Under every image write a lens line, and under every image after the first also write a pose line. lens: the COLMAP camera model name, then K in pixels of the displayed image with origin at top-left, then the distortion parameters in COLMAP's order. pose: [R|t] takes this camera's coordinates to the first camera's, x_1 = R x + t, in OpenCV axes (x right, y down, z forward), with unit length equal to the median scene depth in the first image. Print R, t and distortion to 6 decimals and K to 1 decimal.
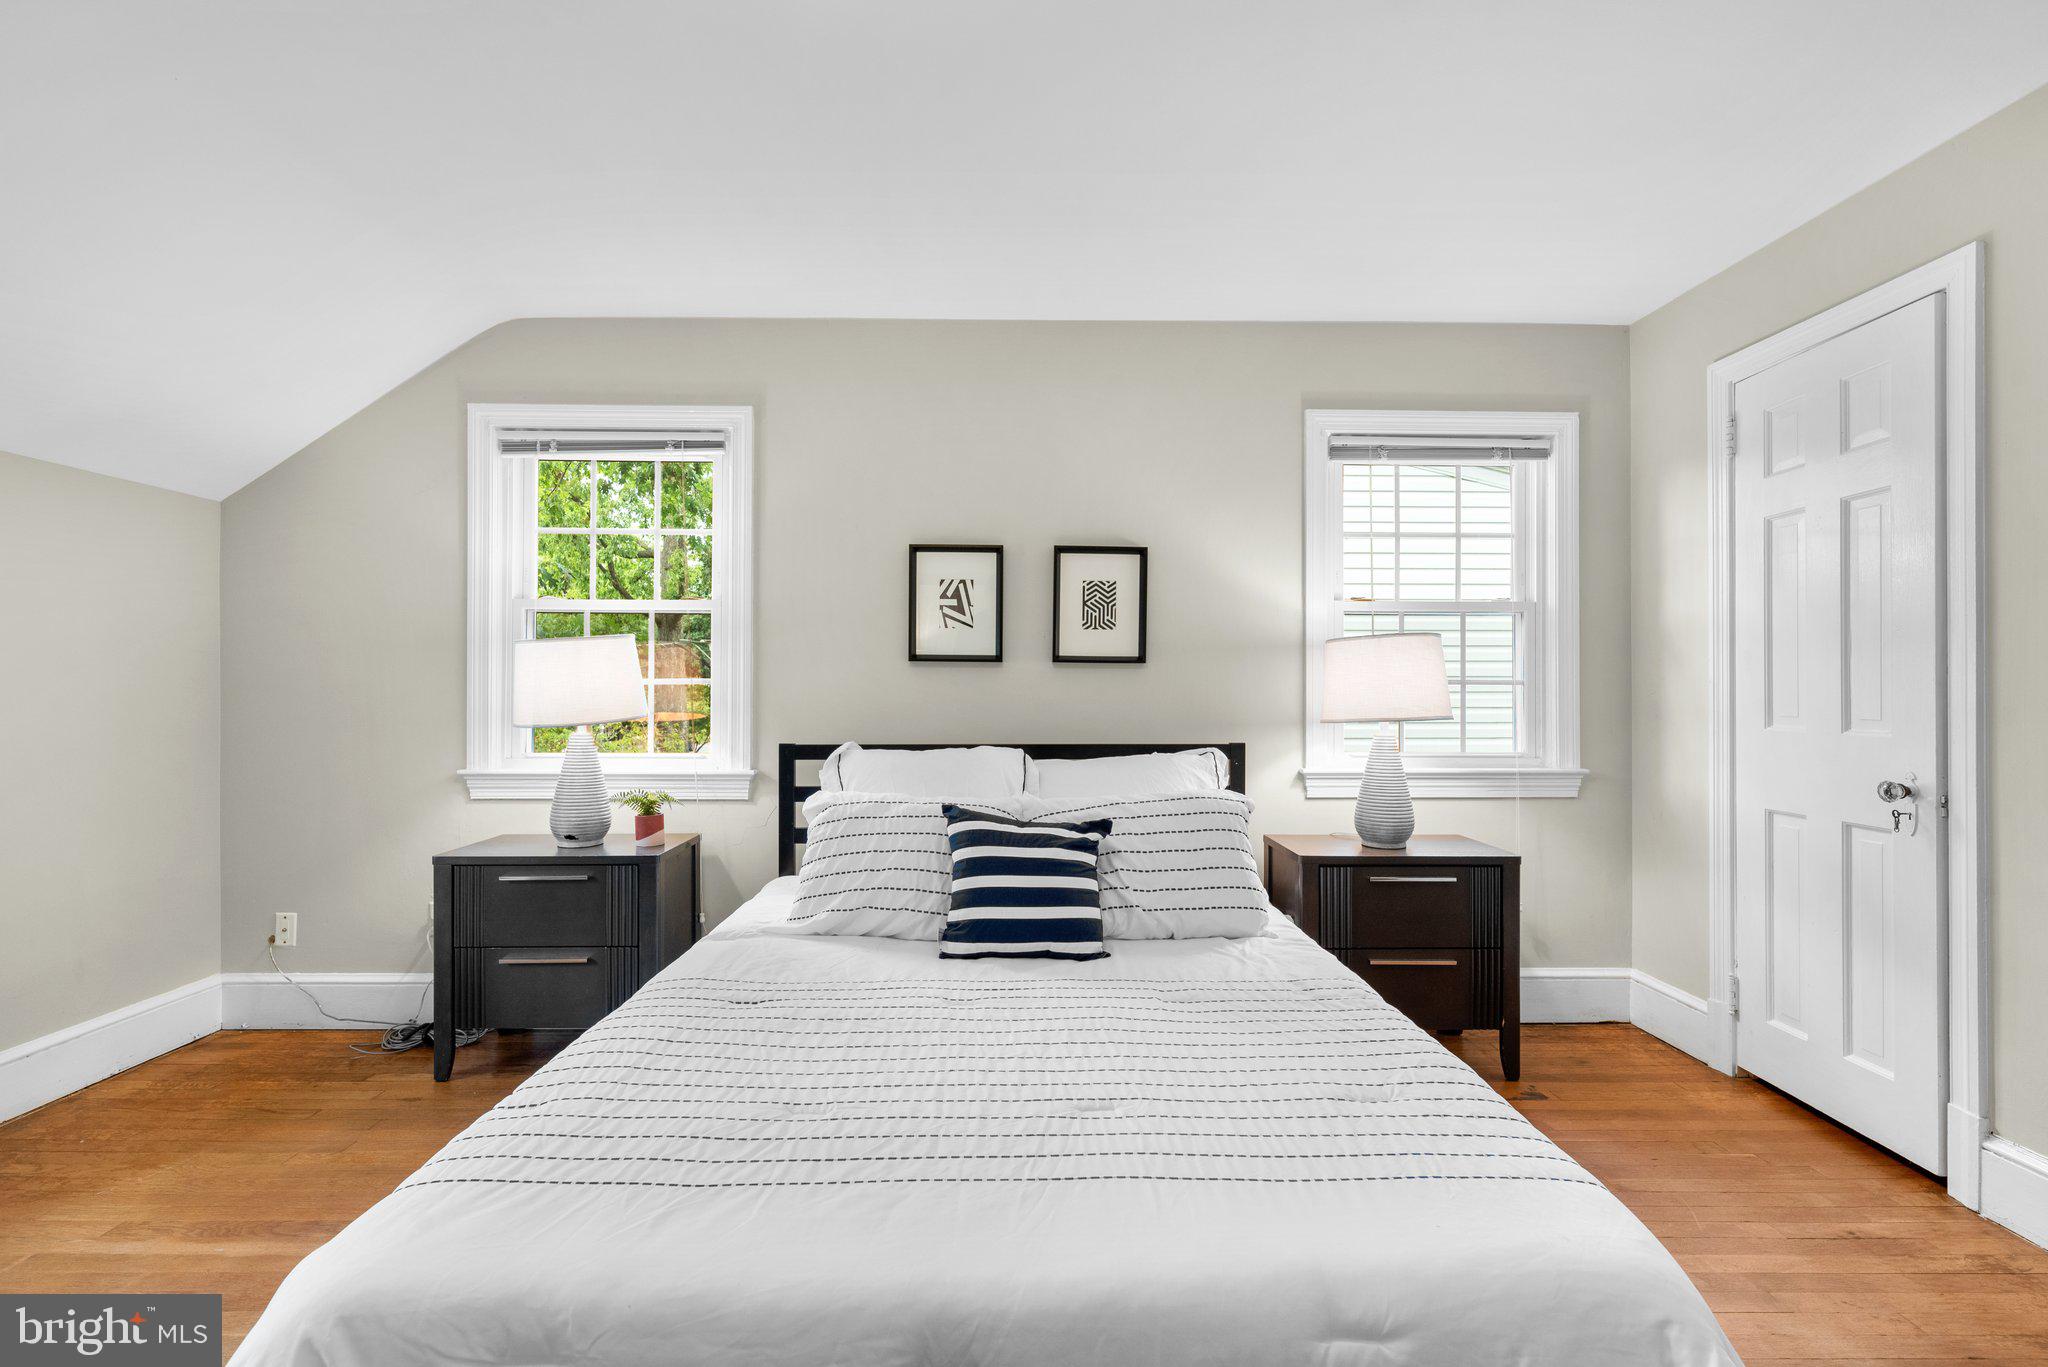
lens RADIAL K [[921.8, 0, 1029.4], [0, 921.8, 688.6], [0, 0, 1]] dist [0.000528, -0.000150]
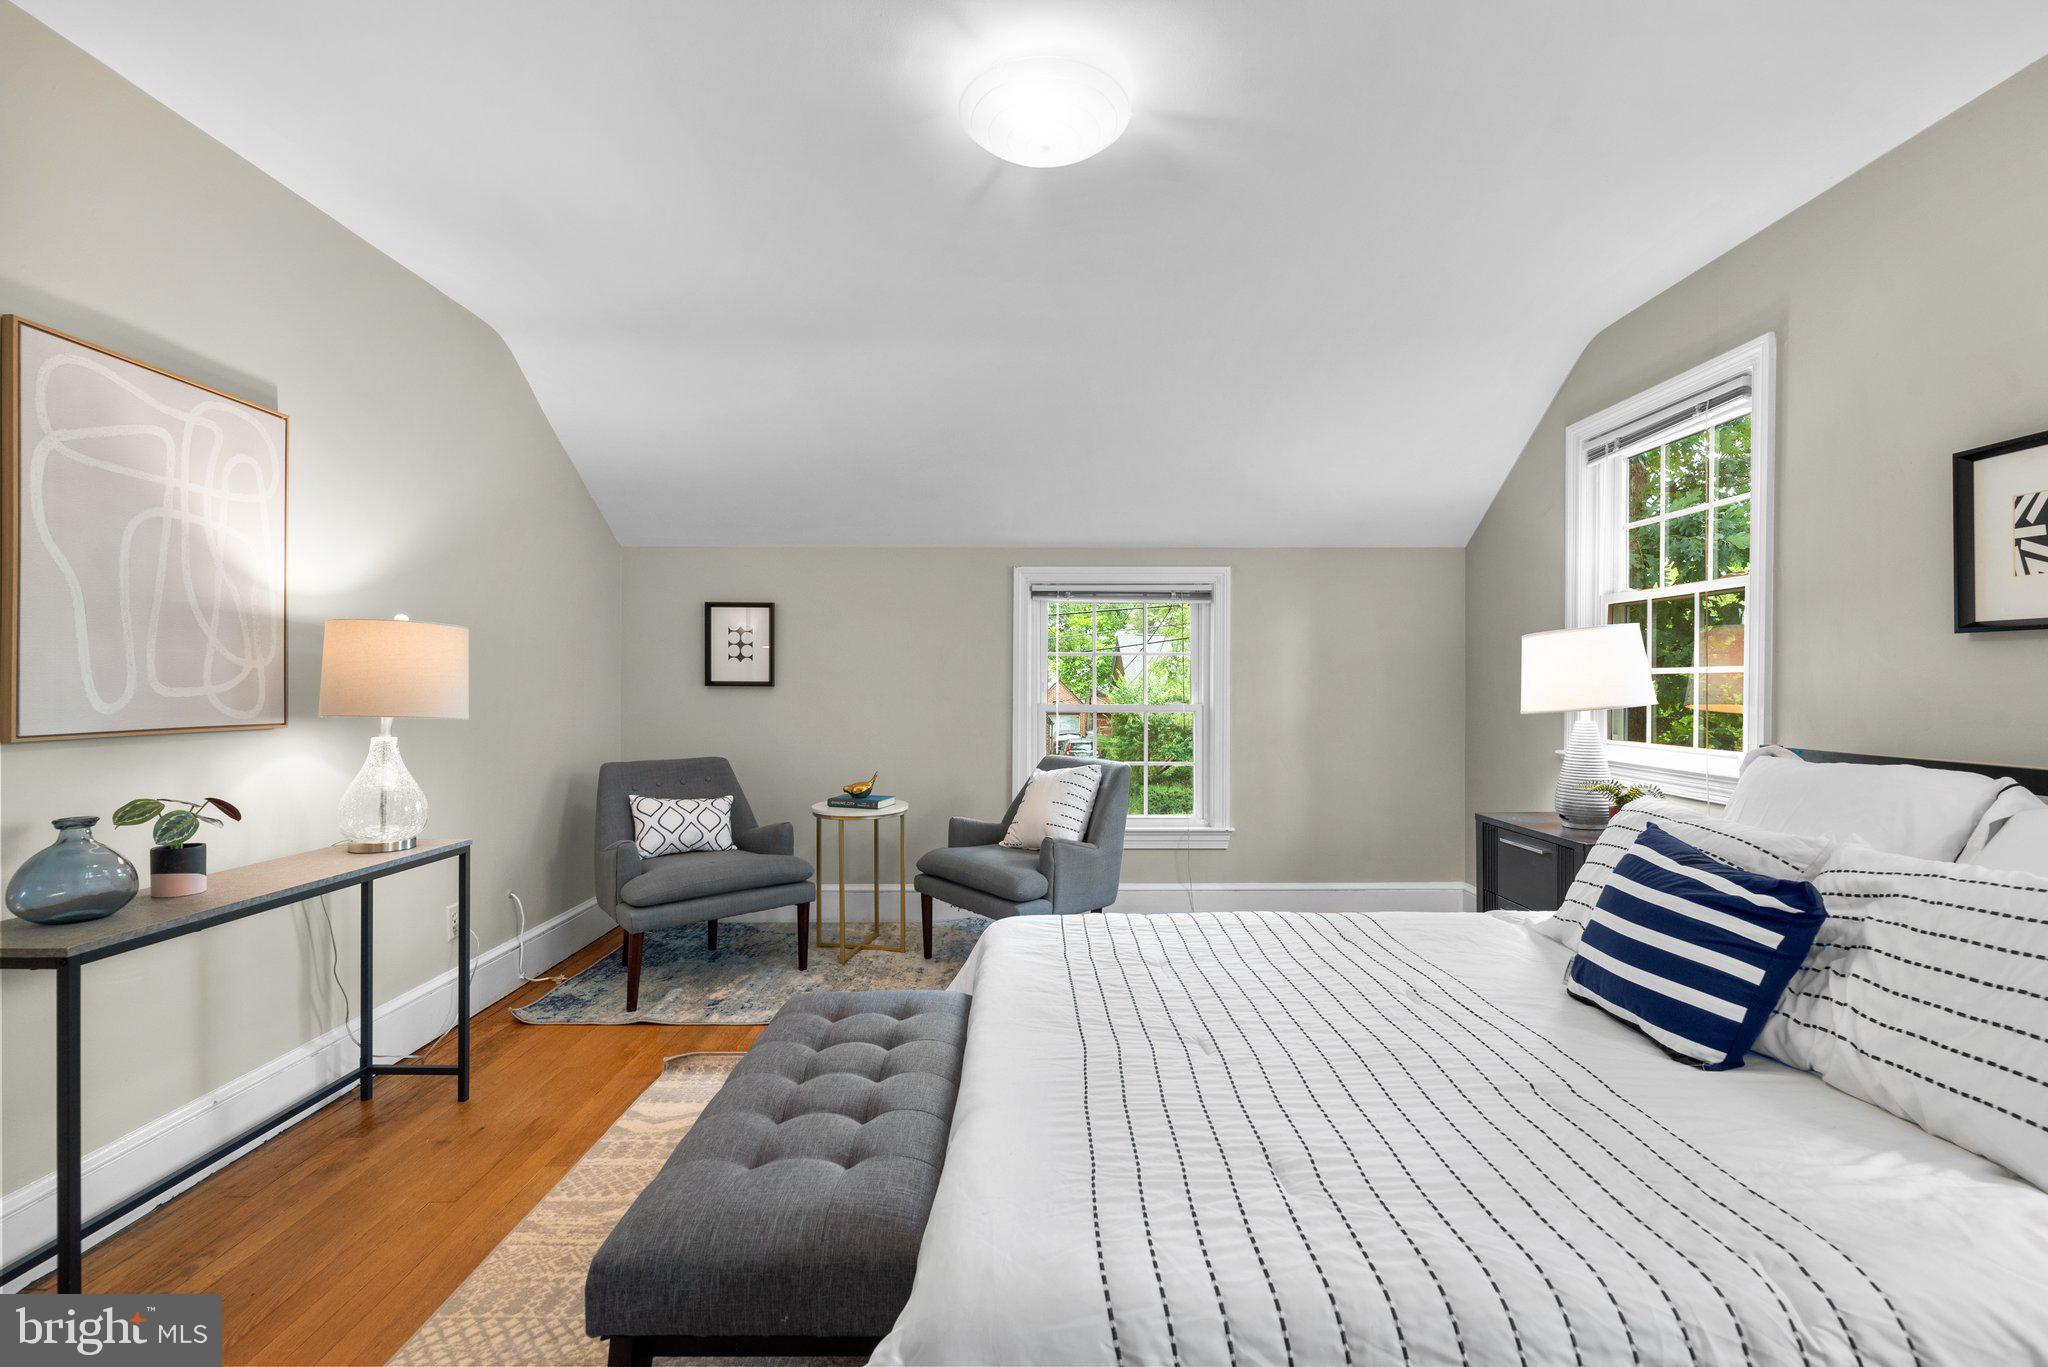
lens RADIAL K [[921.8, 0, 1022.7], [0, 921.8, 684.6], [0, 0, 1]] dist [0.000528, -0.000150]
pose [[-0.019608, 0.000085, -0.999808, 0.576319], [0.005344, 0.999986, -0.000020, 0.003281], [0.999793, -0.005344, -0.019609, 0.381148]]
